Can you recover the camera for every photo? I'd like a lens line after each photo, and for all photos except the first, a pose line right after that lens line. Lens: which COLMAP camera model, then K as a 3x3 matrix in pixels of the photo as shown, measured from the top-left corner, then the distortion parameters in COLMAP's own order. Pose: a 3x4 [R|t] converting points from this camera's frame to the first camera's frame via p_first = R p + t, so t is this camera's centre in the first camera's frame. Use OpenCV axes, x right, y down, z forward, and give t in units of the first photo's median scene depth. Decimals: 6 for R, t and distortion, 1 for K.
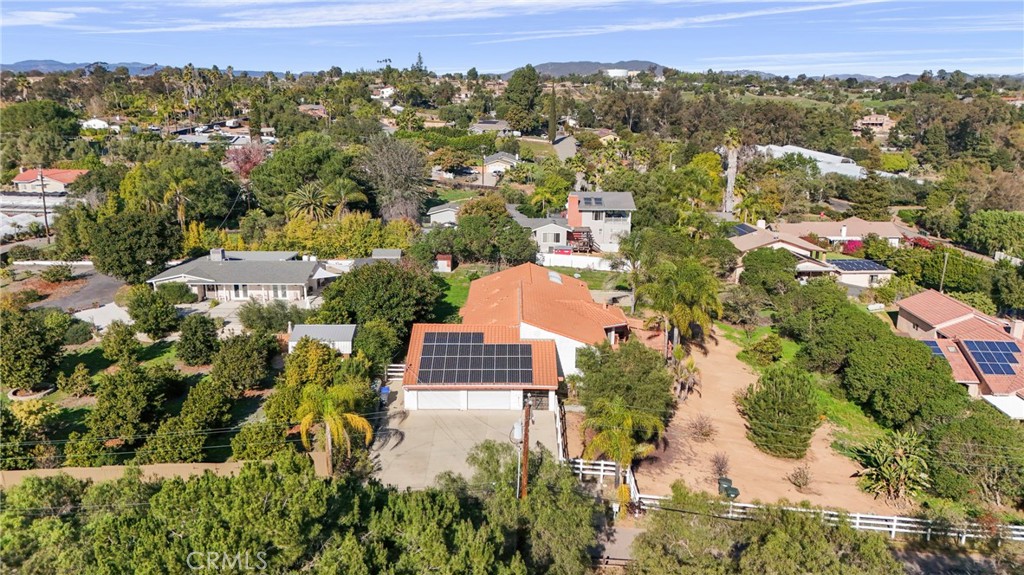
lens RADIAL K [[720.7, 0, 519.6], [0, 720.7, 291.5], [0, 0, 1]] dist [0.077033, -0.091109]
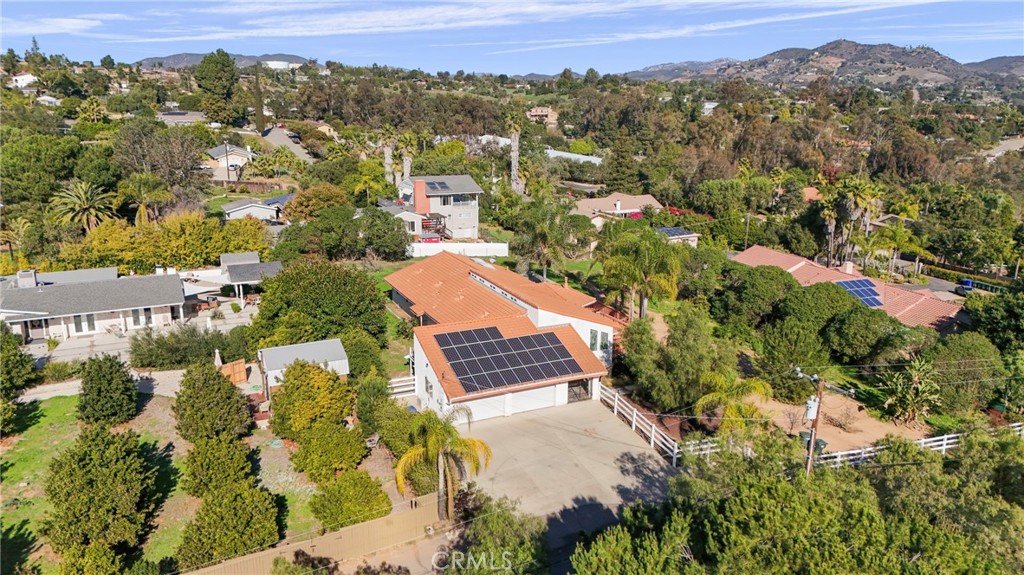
lens RADIAL K [[720.7, 0, 519.6], [0, 720.7, 291.5], [0, 0, 1]] dist [0.077033, -0.091109]
pose [[0.908246, -0.112233, 0.403103, -0.178029], [0.108876, 0.993562, 0.031318, -0.004911], [-0.404023, 0.015444, 0.914618, 0.085429]]
